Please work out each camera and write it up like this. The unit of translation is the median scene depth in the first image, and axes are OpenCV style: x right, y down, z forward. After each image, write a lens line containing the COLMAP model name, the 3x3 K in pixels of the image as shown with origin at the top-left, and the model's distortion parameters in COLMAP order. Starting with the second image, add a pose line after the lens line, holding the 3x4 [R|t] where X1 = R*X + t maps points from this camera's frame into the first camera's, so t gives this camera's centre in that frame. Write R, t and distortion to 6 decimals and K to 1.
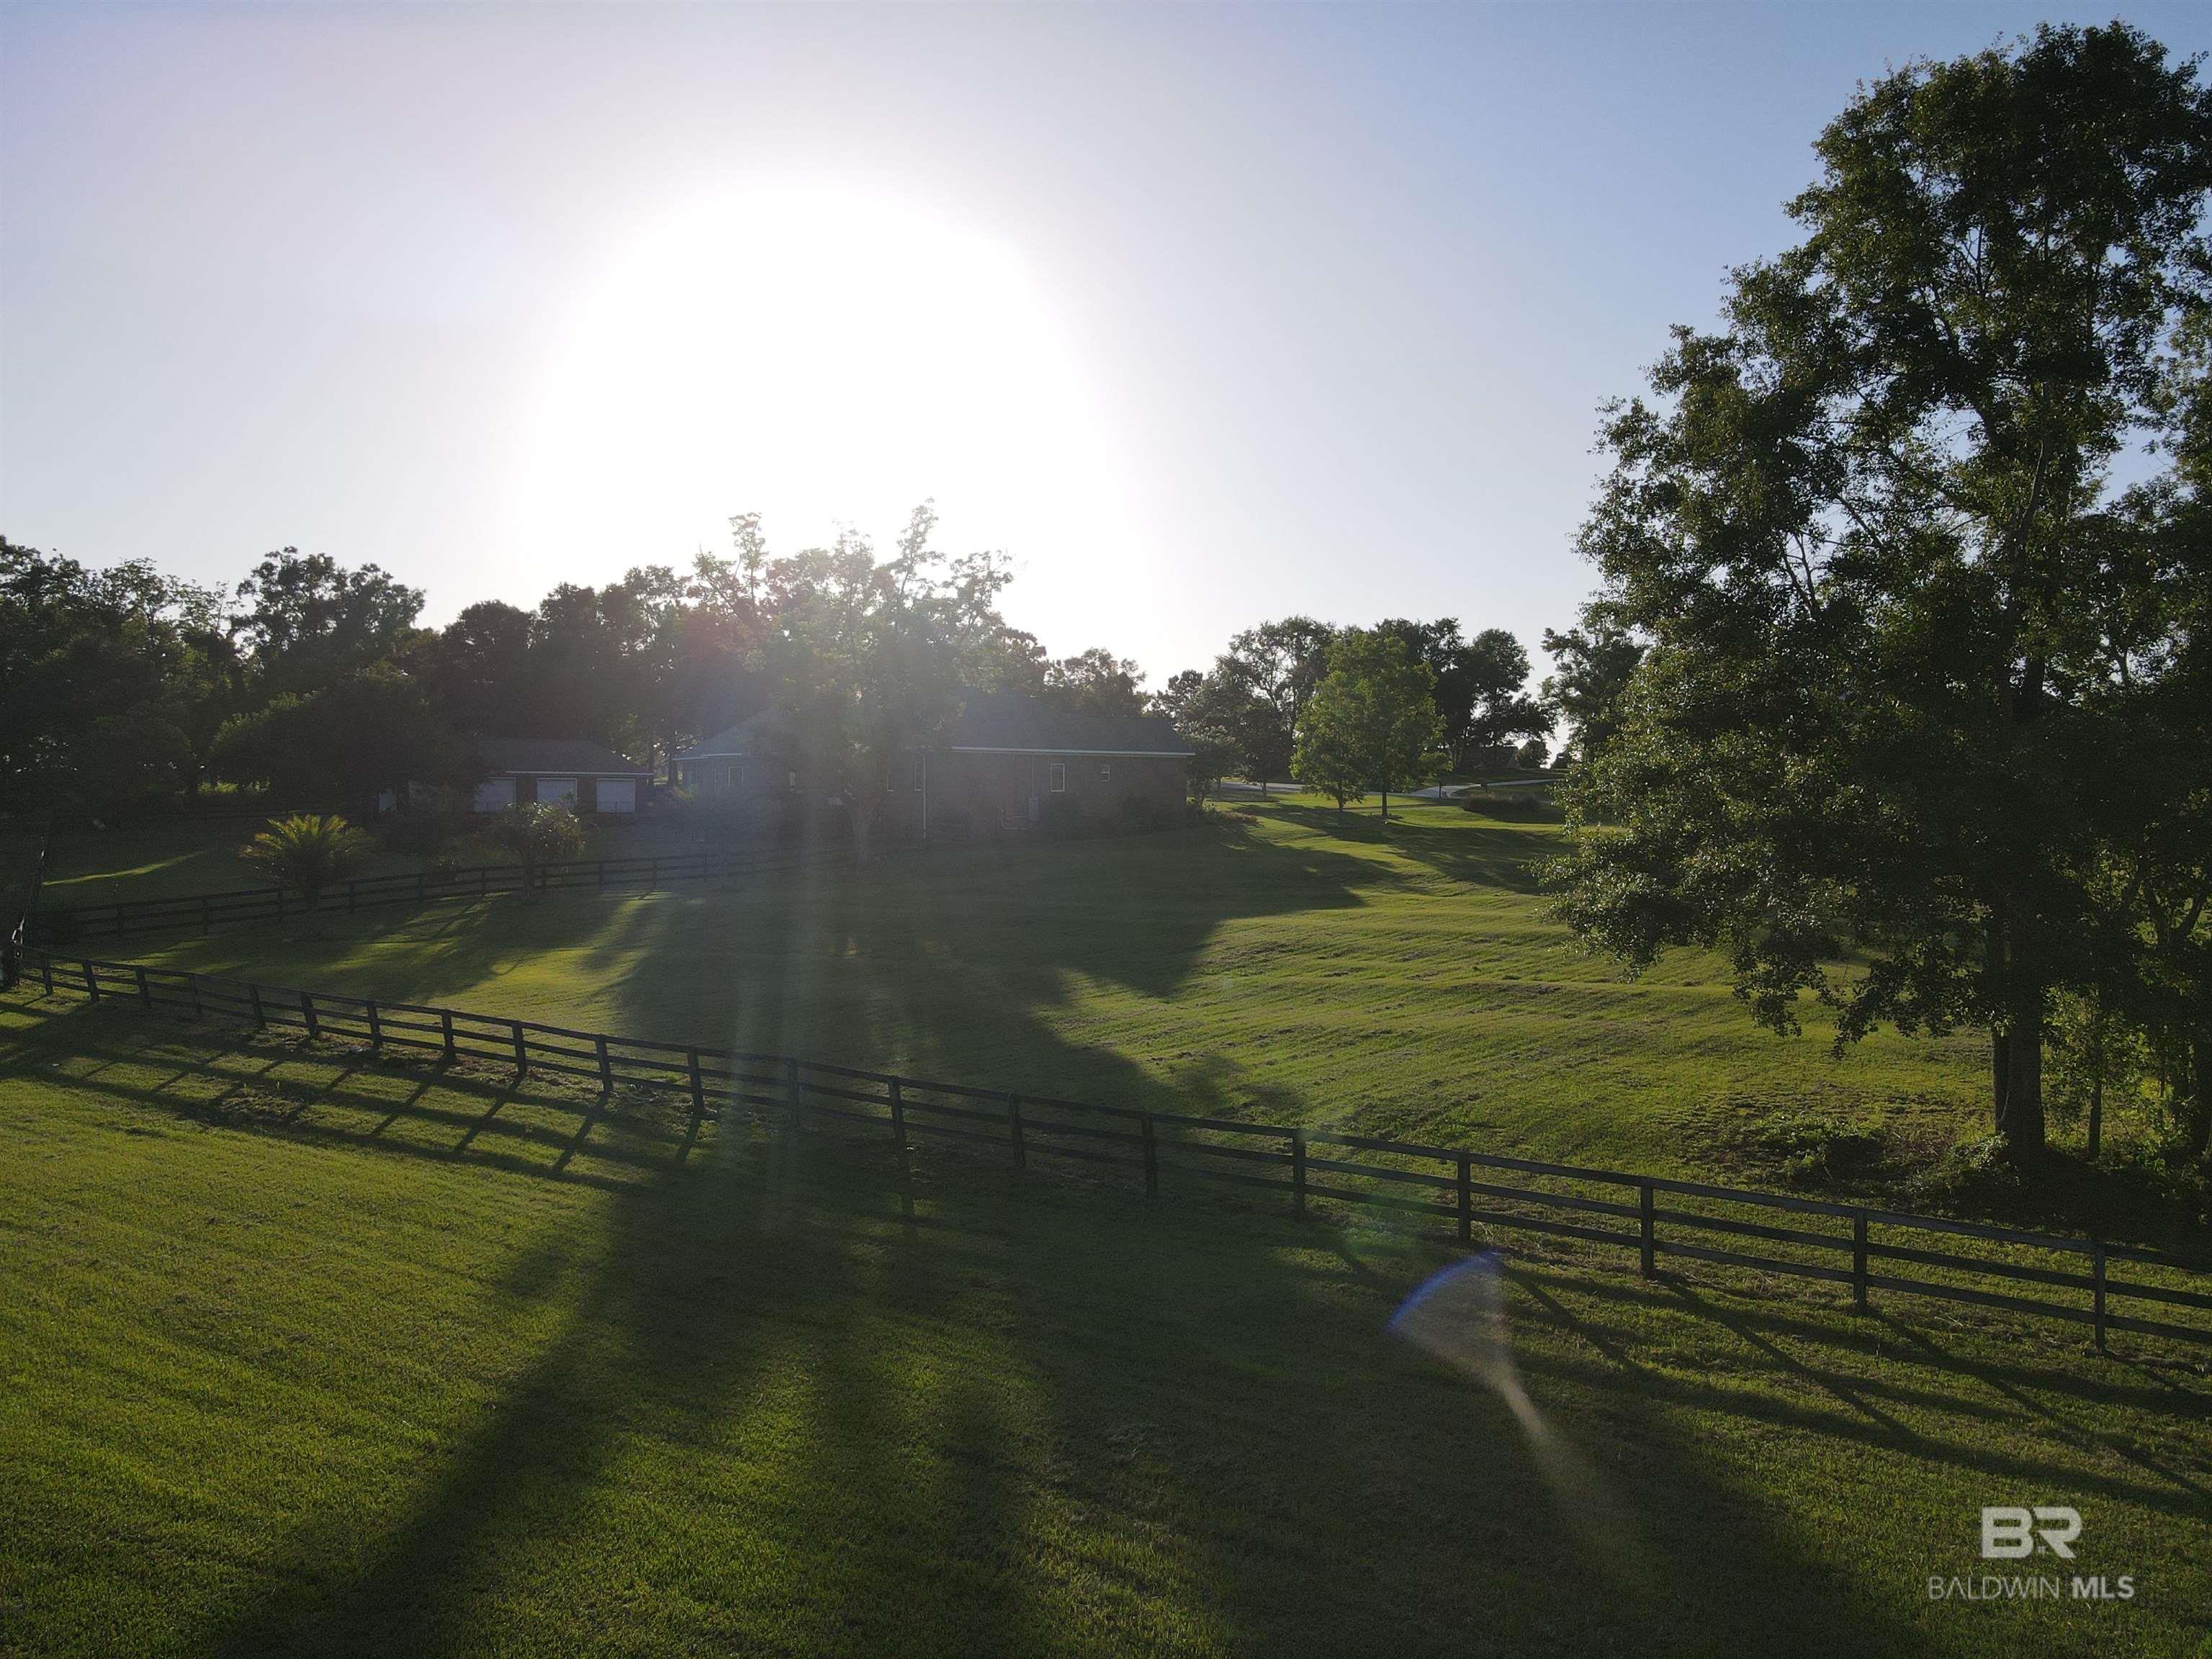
lens RADIAL K [[1611.8, 0, 1107.2], [0, 1611.8, 779.7], [0, 0, 1]] dist [-0.001375, 0.023163]
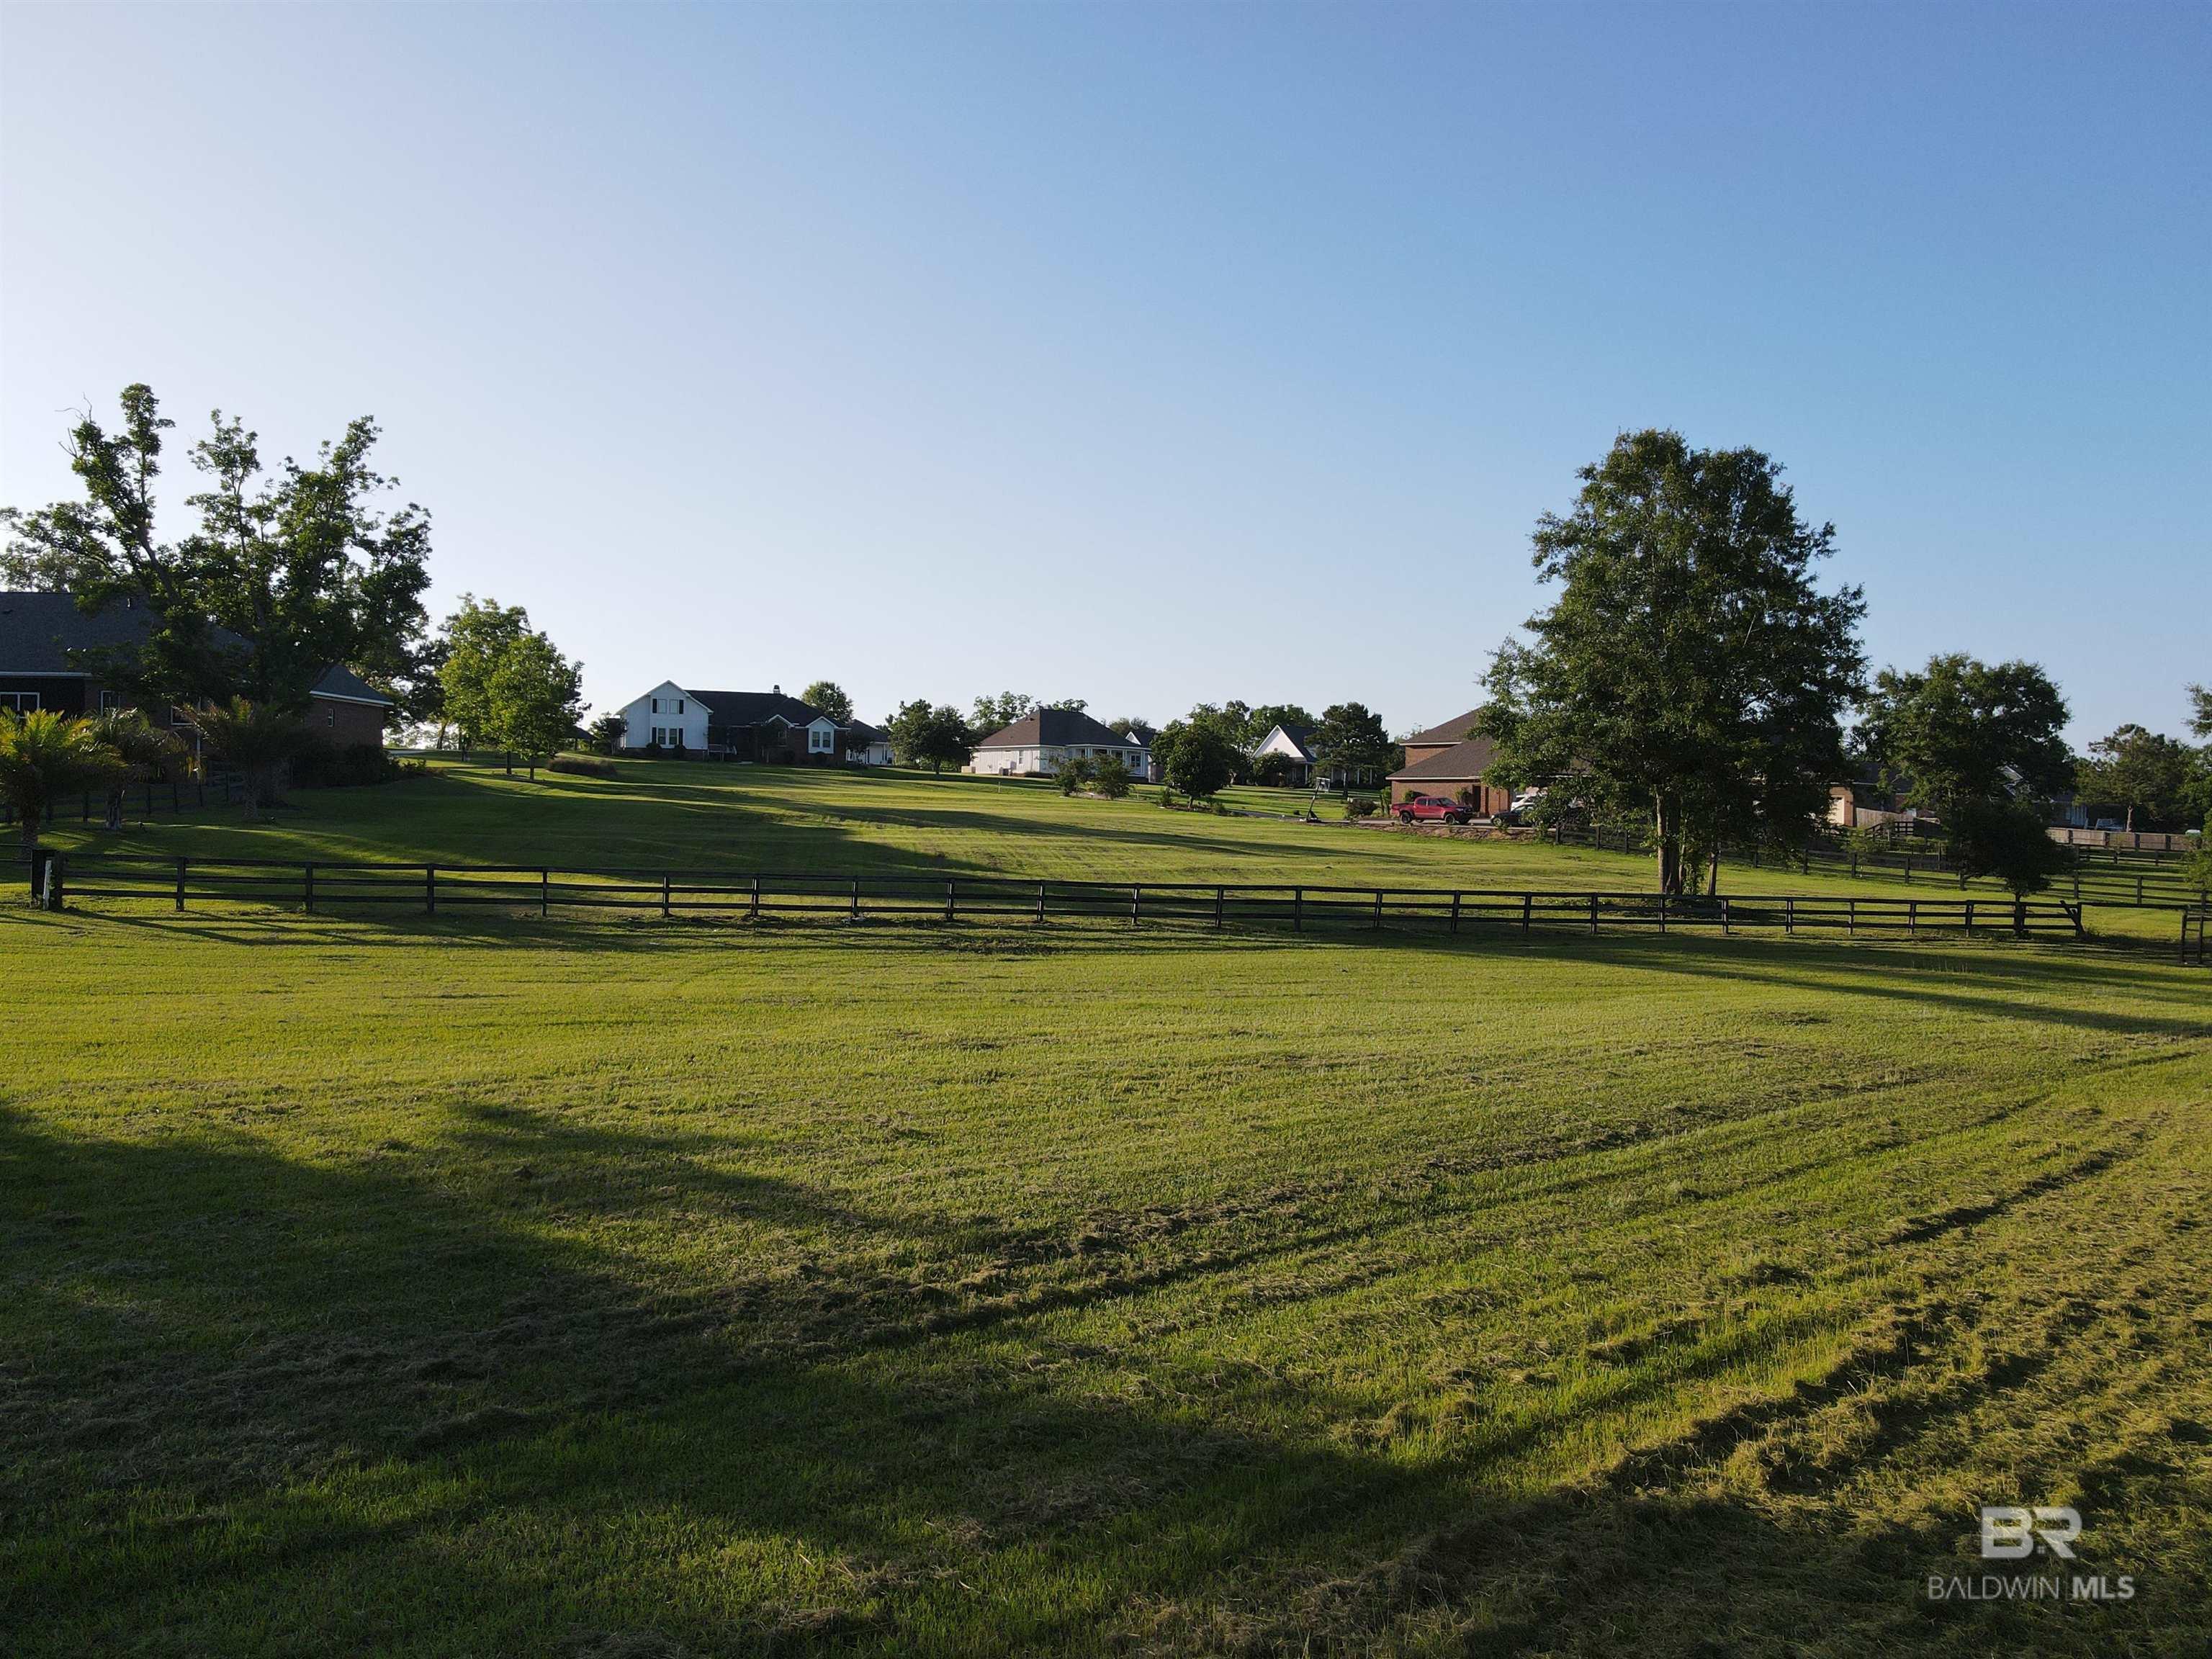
lens RADIAL K [[1611.8, 0, 1104.1], [0, 1611.8, 809.6], [0, 0, 1]] dist [-0.001375, 0.023163]
pose [[0.585866, 0.012779, 0.810307, -0.589964], [-0.030187, 0.999526, 0.006062, 0.035489], [-0.809845, -0.028013, 0.585974, 0.086531]]
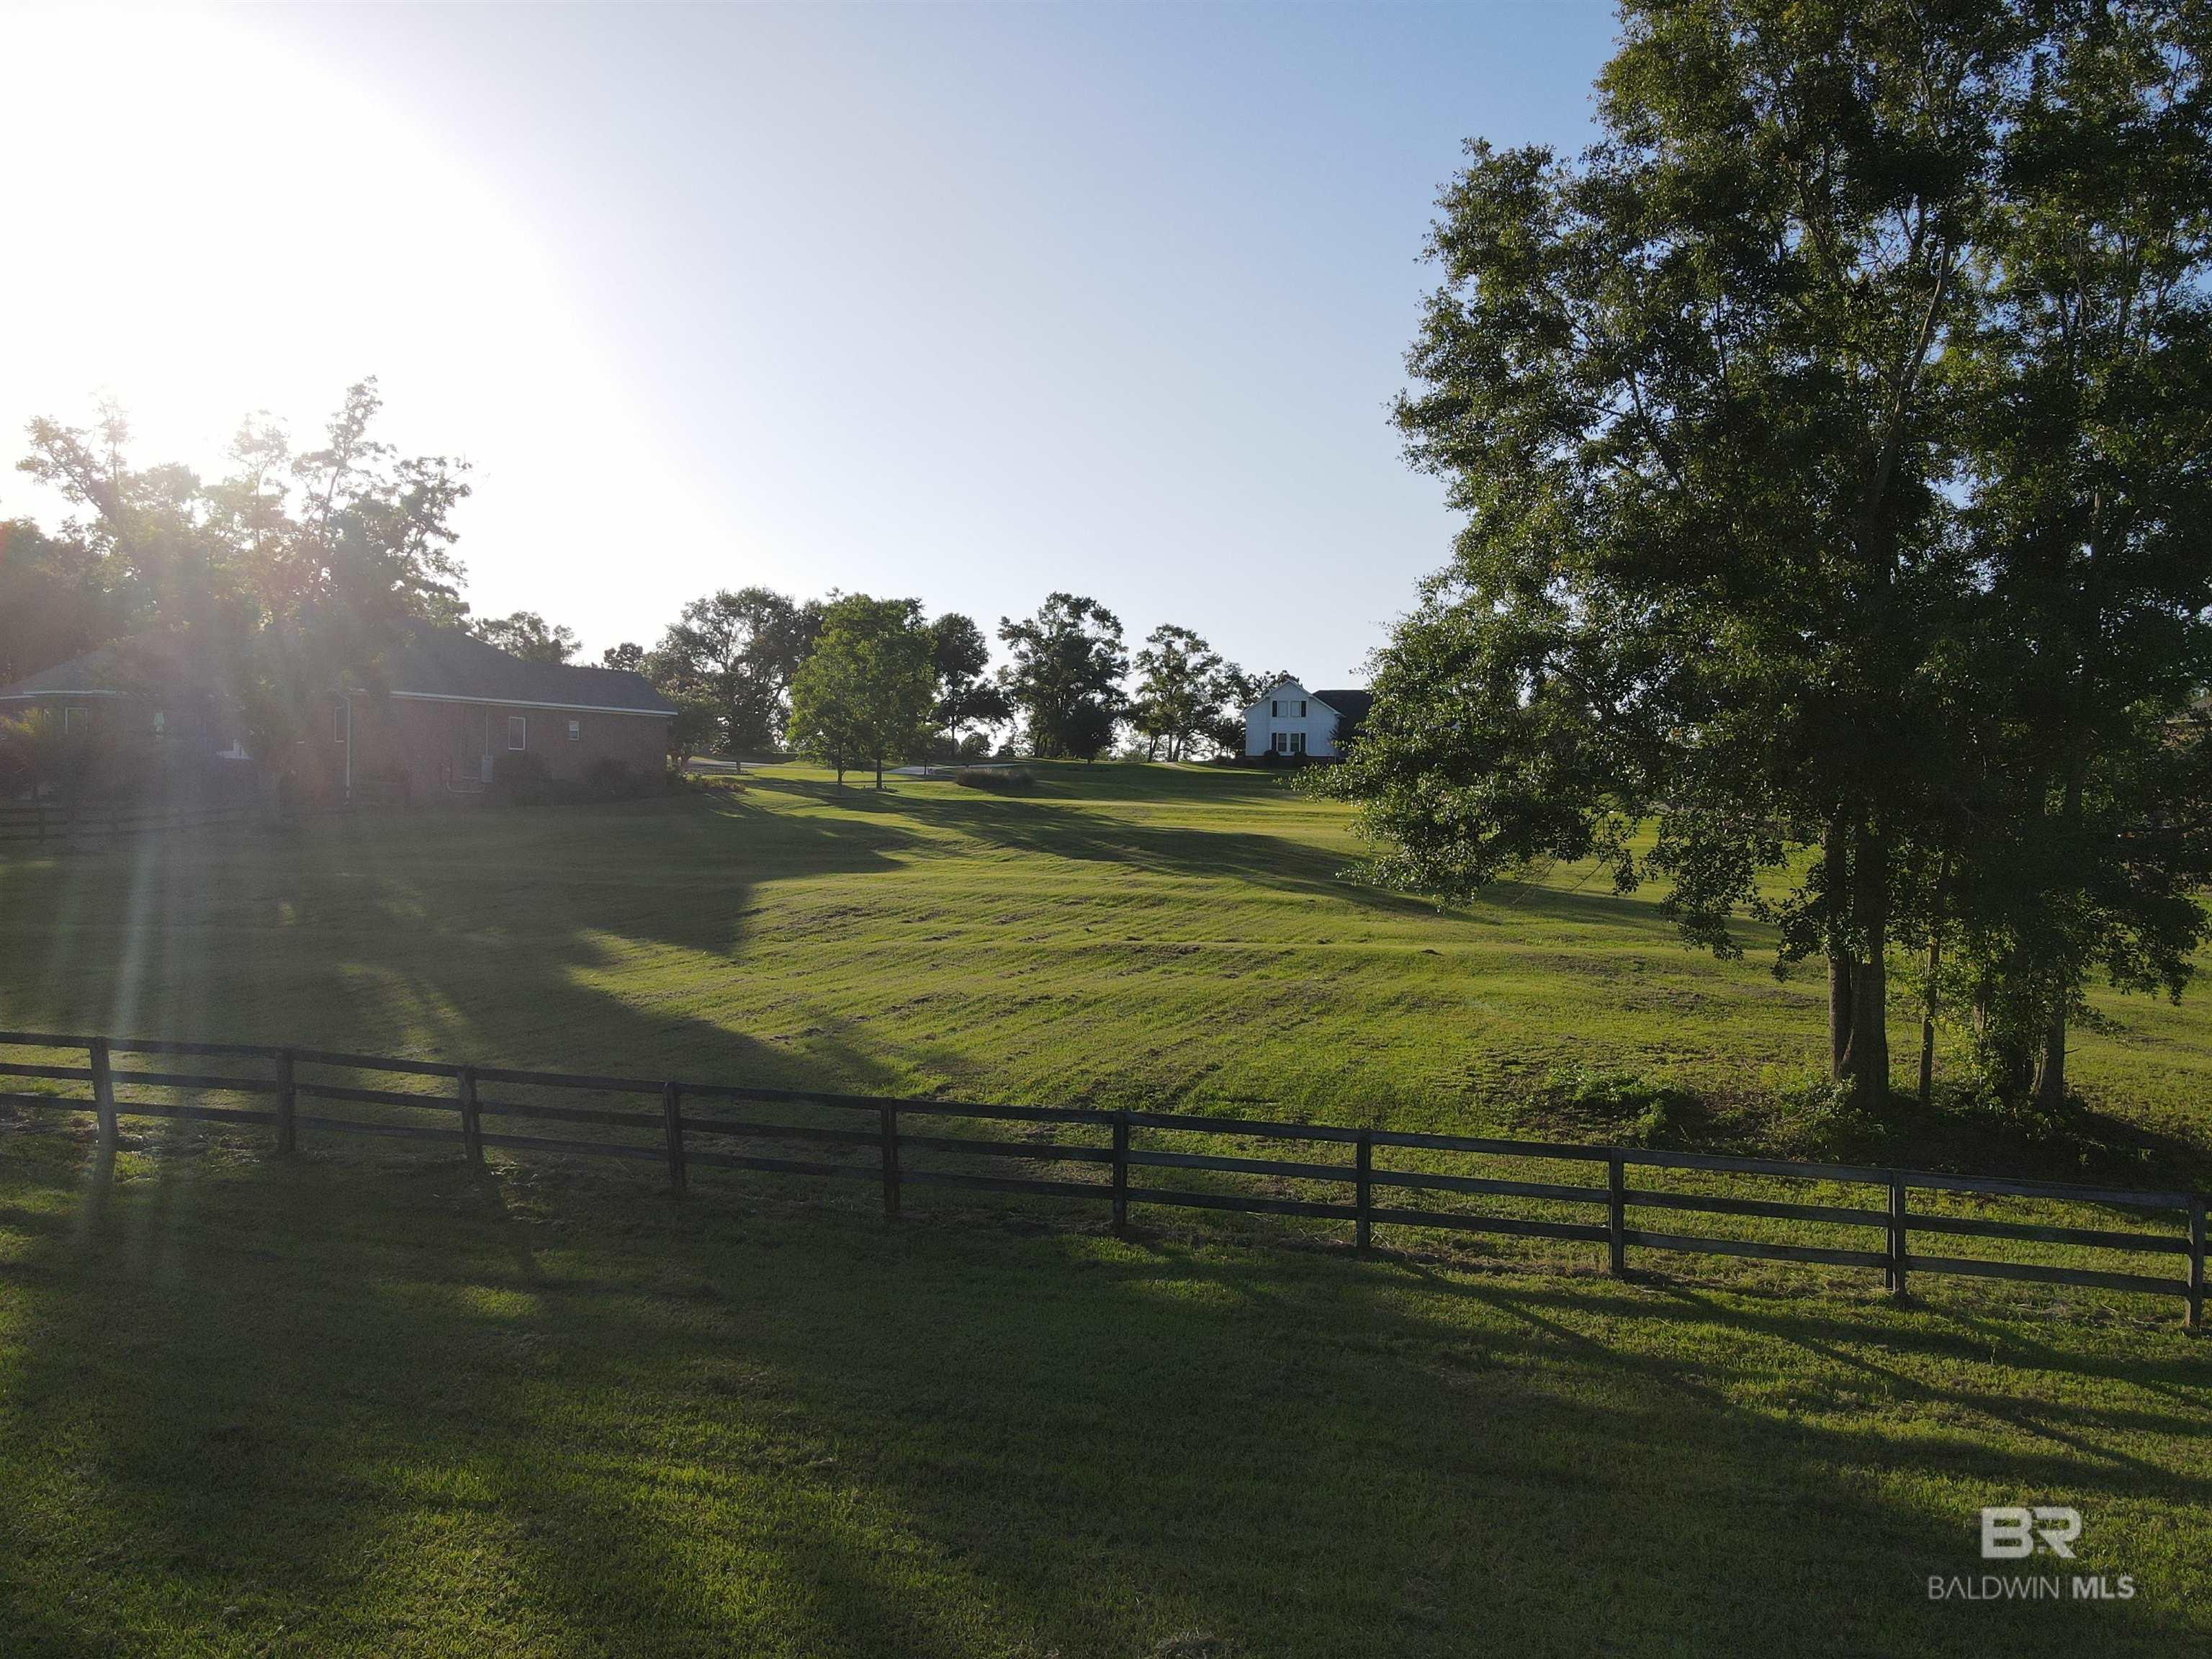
lens RADIAL K [[1611.8, 0, 1100.7], [0, 1611.8, 797.8], [0, 0, 1]] dist [-0.001375, 0.023163]
pose [[0.937548, 0.017652, 0.347409, -0.042098], [-0.022117, 0.999716, 0.008890, 0.021285], [-0.347153, -0.016018, 0.937672, 0.099668]]
